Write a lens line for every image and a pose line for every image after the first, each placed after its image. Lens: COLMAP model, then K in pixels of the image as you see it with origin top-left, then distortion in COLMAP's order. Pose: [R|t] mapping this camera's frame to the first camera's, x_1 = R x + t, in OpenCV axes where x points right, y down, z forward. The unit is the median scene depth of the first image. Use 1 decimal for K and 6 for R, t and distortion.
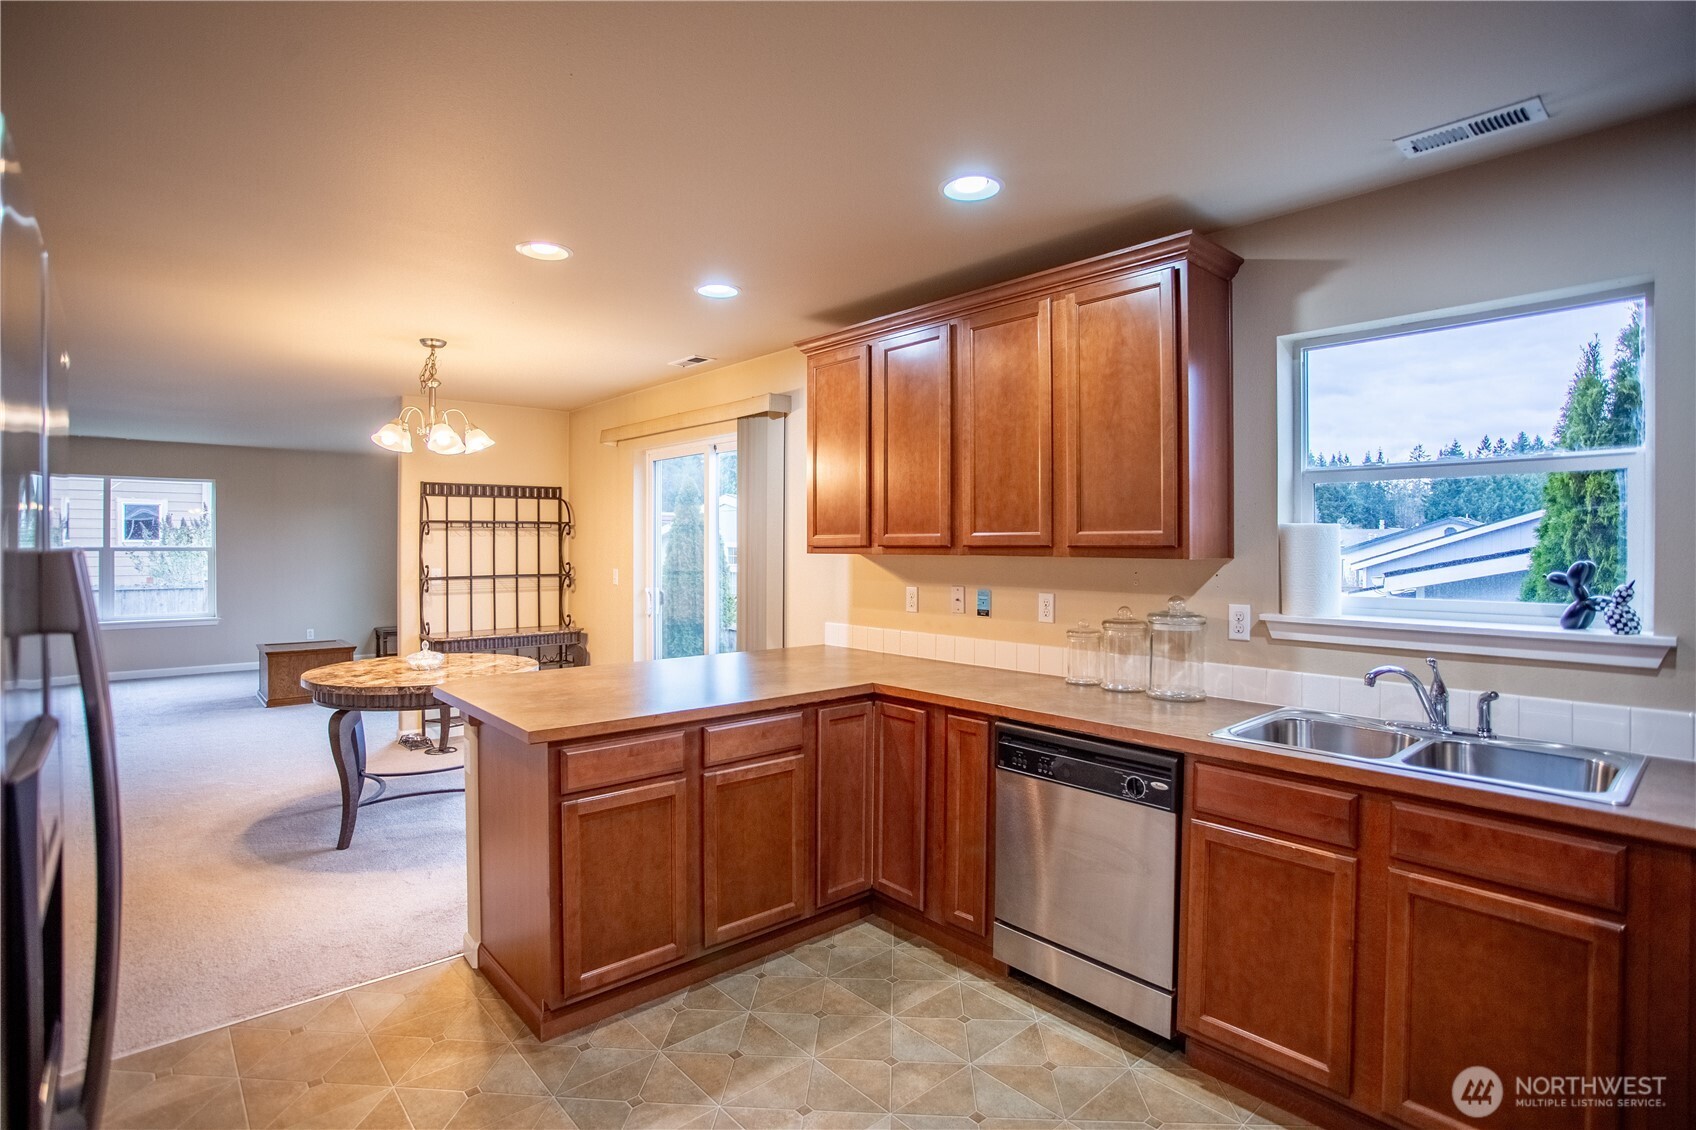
lens RADIAL K [[831.3, 0, 843.4], [0, 831.3, 550.2], [0, 0, 1]] dist [-0.067873, 0.041632]
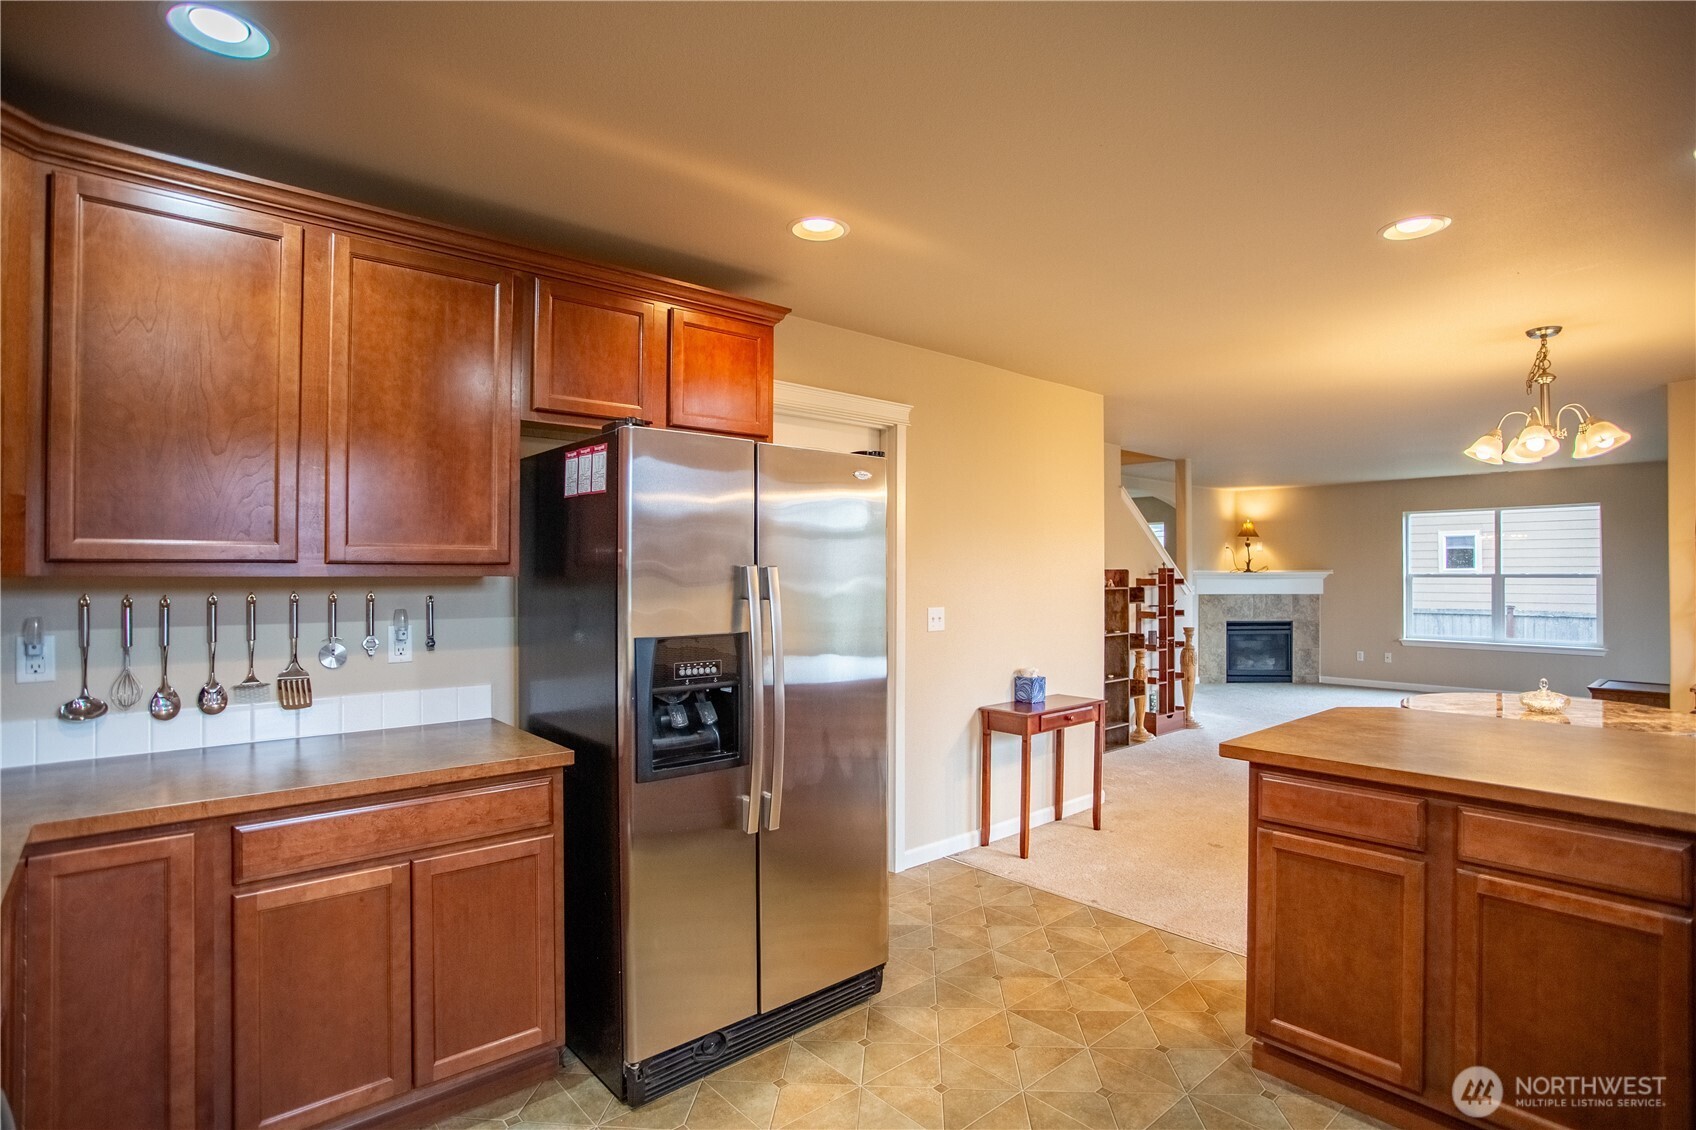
lens RADIAL K [[853.1, 0, 884.3], [0, 853.1, 568.9], [0, 0, 1]] dist [-0.069669, 0.039989]
pose [[0.038646, -0.006269, -0.999233, 0.442702], [-0.007769, 0.999948, -0.006574, 0.008450], [0.999223, 0.008017, 0.038595, 0.361483]]
